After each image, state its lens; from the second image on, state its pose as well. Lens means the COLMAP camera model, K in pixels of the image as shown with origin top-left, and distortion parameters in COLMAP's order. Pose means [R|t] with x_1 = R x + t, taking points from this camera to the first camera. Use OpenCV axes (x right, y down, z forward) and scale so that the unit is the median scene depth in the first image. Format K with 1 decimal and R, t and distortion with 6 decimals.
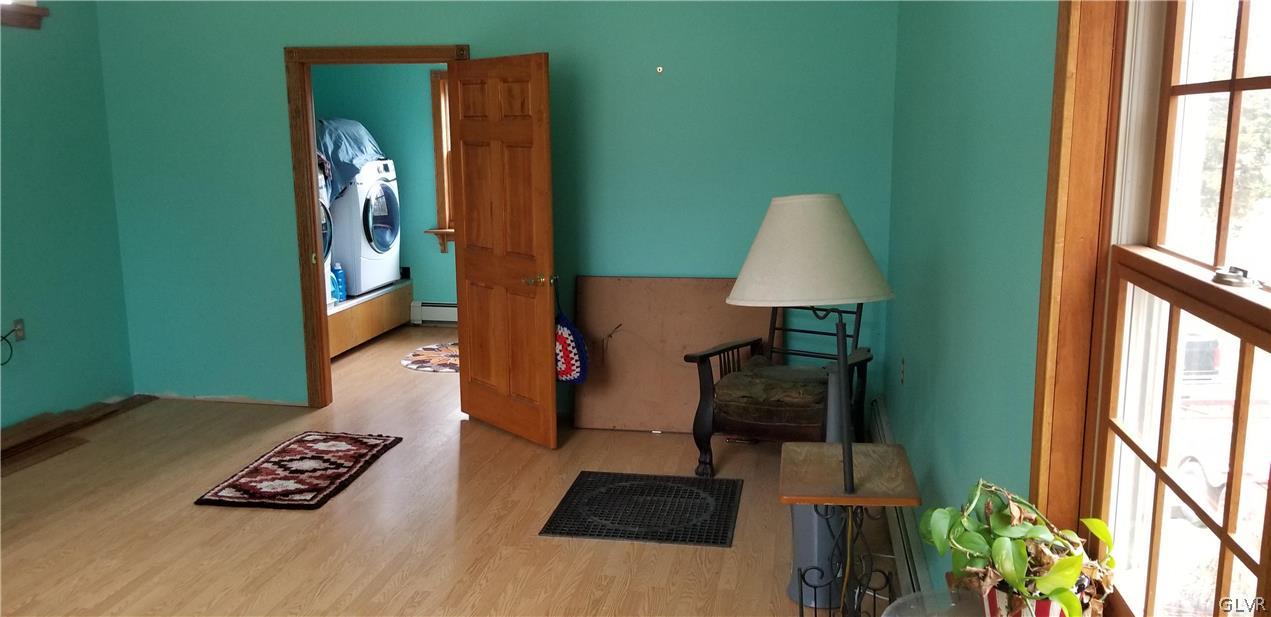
lens RADIAL K [[995.9, 0, 634.1], [0, 995.9, 306.5], [0, 0, 1]] dist [-0.039985, -0.014597]
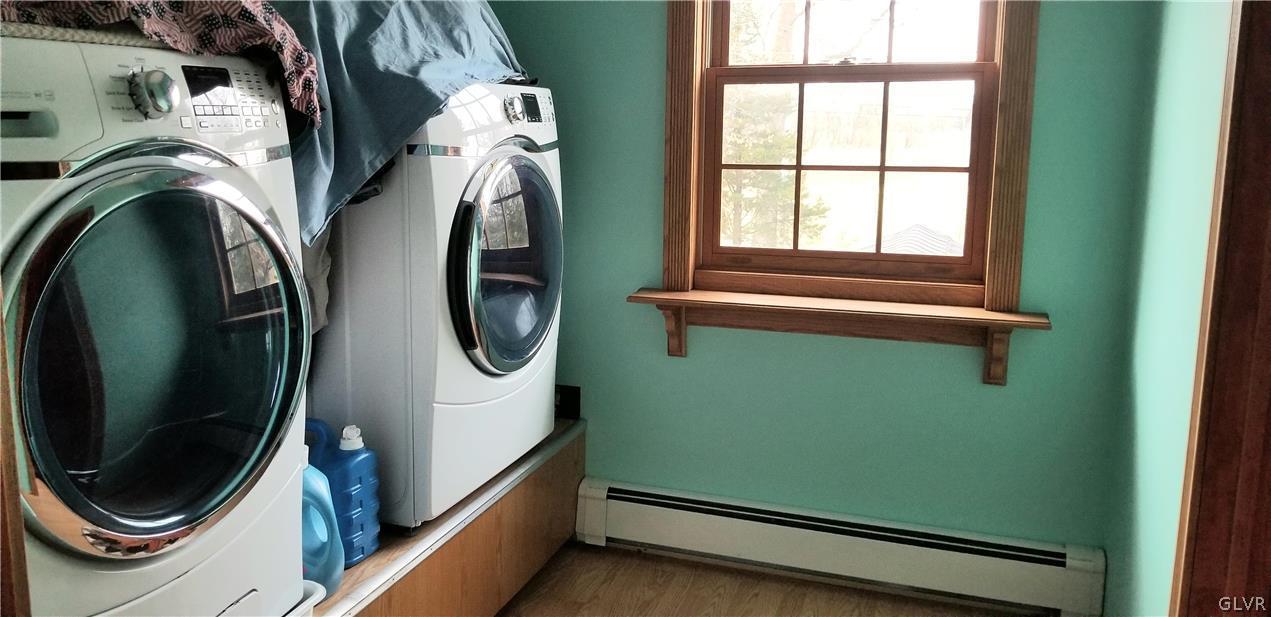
lens RADIAL K [[995.9, 0, 636.4], [0, 995.9, 305.1], [0, 0, 1]] dist [-0.039985, -0.014597]
pose [[0.990948, 0.050475, -0.124394, -0.189038], [-0.049438, 0.998712, 0.011414, -0.088531], [0.124810, -0.005161, 0.992167, 0.749174]]
